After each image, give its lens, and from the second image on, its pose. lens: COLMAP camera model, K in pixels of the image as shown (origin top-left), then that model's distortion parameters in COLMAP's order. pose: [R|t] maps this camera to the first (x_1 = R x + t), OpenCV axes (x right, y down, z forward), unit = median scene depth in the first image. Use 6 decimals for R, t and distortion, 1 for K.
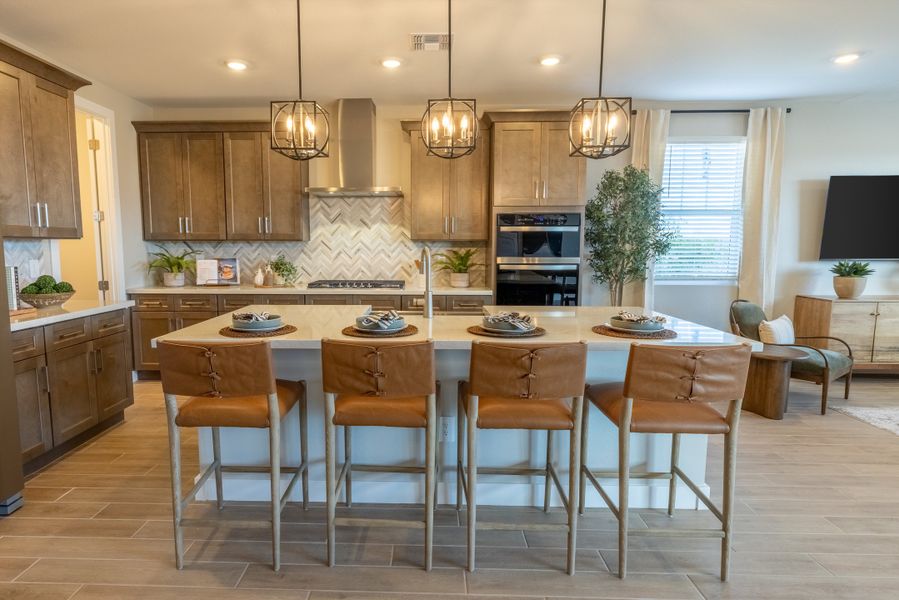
lens RADIAL K [[499.8, 0, 416.7], [0, 499.8, 297.0], [0, 0, 1]] dist [-0.002472, 0.000928]
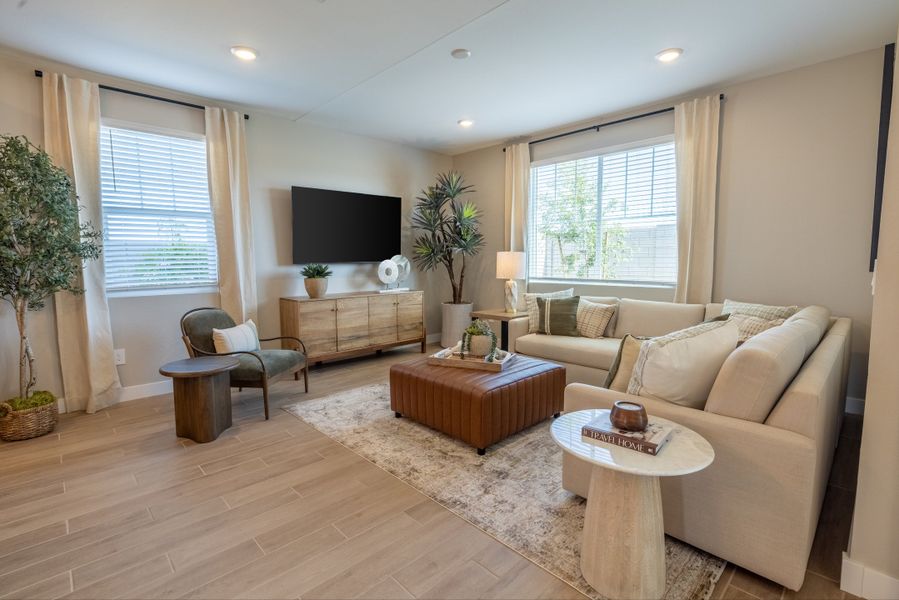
lens RADIAL K [[422.8, 0, 449.5], [0, 422.8, 300.0], [0, 0, 1]] dist [-0.003921, 0.000194]
pose [[0.699024, -0.076483, 0.710996, 0.394872], [0.079667, 0.996404, 0.028858, 0.004106], [-0.710647, 0.036471, 0.702603, 0.120921]]
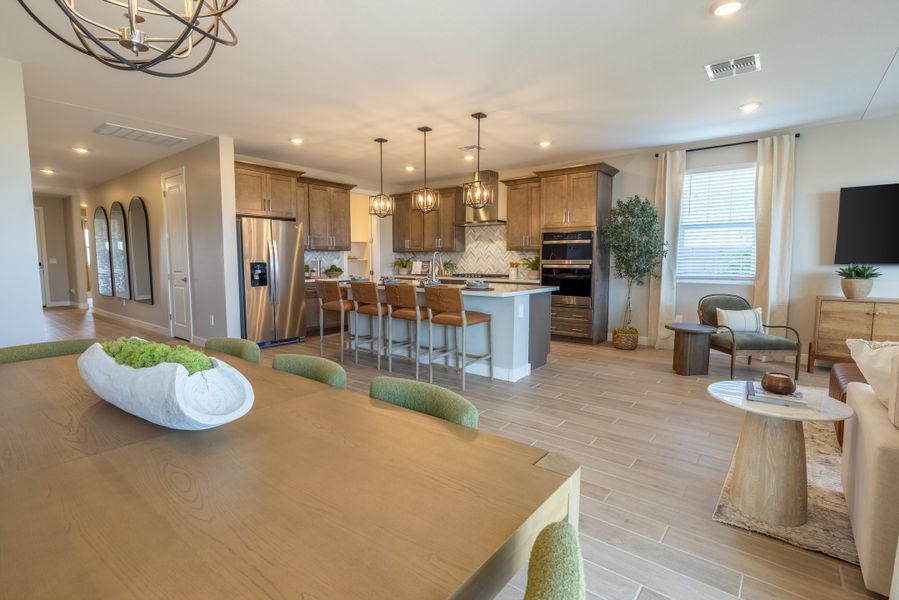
lens RADIAL K [[422.8, 0, 449.5], [0, 422.8, 300.0], [0, 0, 1]] dist [-0.003921, 0.000194]
pose [[0.805816, 0.057878, -0.589330, 0.689157], [-0.062054, 0.997986, 0.013162, 0.047365], [0.588905, 0.025965, 0.807785, -0.264337]]
